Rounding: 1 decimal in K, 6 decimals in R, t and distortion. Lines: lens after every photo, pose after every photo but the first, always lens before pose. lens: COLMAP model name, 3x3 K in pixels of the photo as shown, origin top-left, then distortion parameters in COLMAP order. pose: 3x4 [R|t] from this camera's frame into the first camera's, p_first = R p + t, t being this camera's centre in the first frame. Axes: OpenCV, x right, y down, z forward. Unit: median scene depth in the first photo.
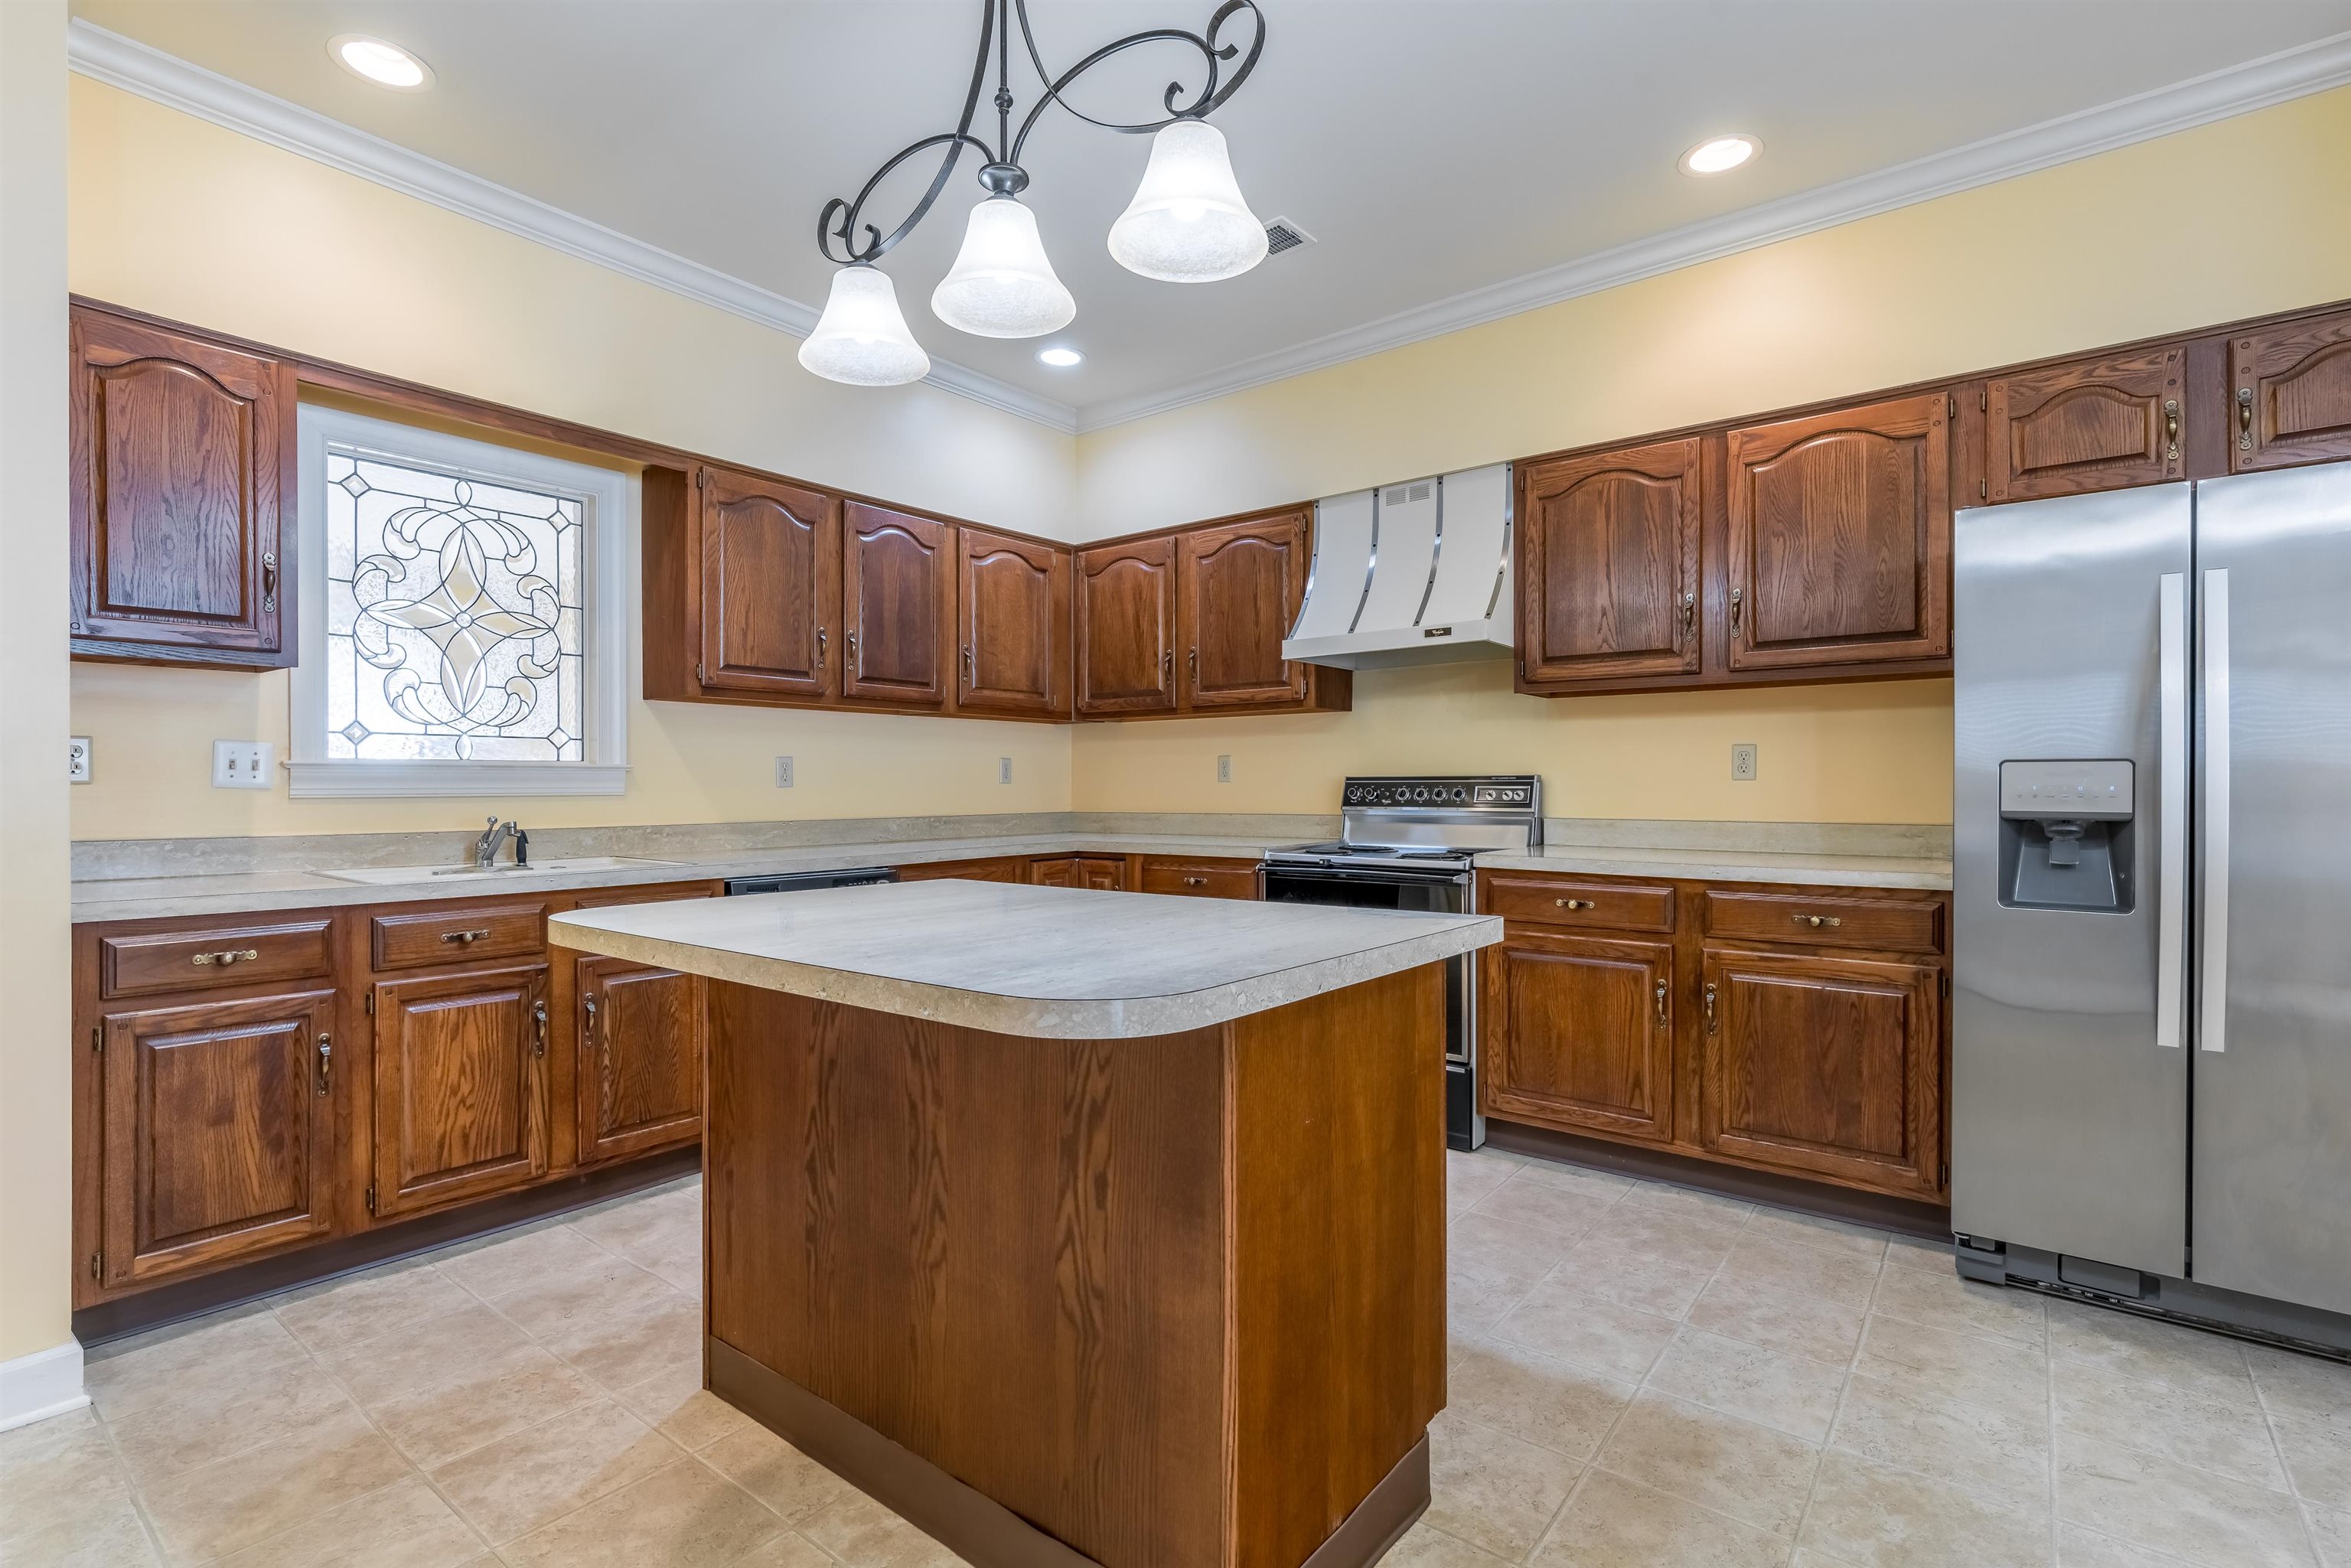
lens RADIAL K [[1097.1, 0, 1158.2], [0, 1097.1, 790.0], [0, 0, 1]] dist [-0.010224, 0.004483]
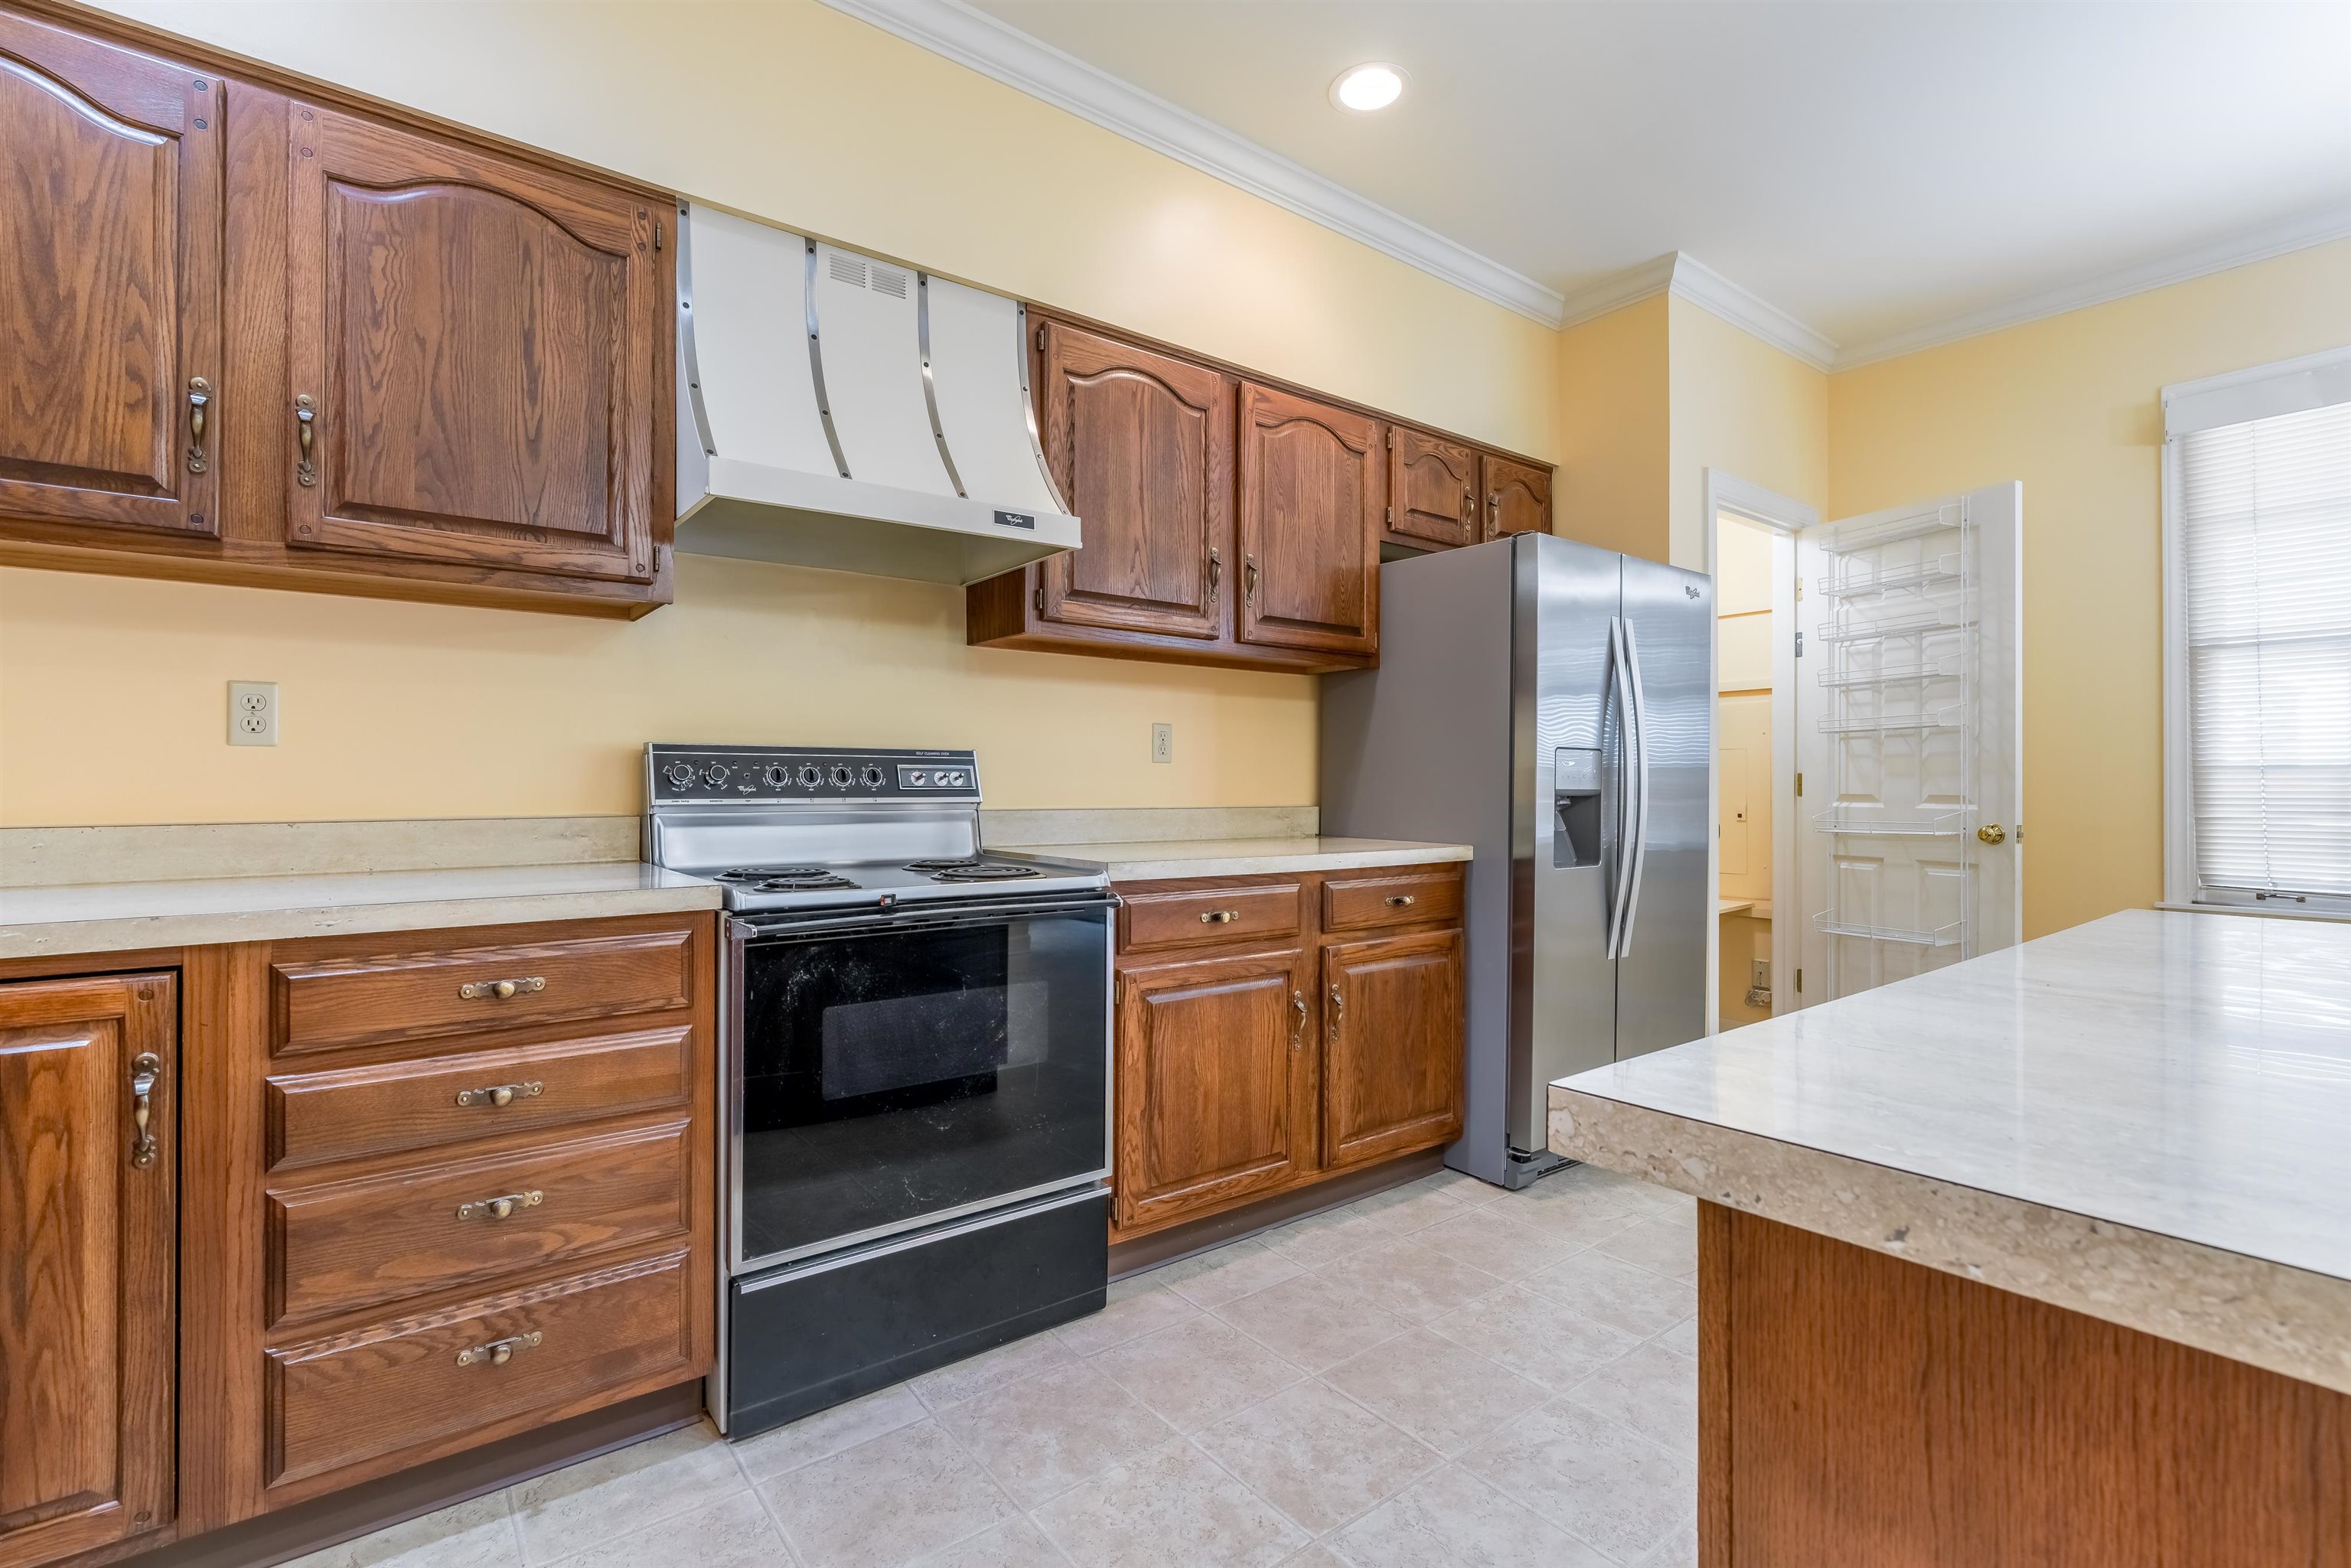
lens RADIAL K [[1097.1, 0, 1197.2], [0, 1097.1, 772.5], [0, 0, 1]] dist [-0.010224, 0.004483]
pose [[0.224028, 0.012720, 0.974500, -0.417328], [-0.000051, 0.999915, -0.013040, 0.013342], [-0.974583, 0.002871, 0.224010, 0.924290]]
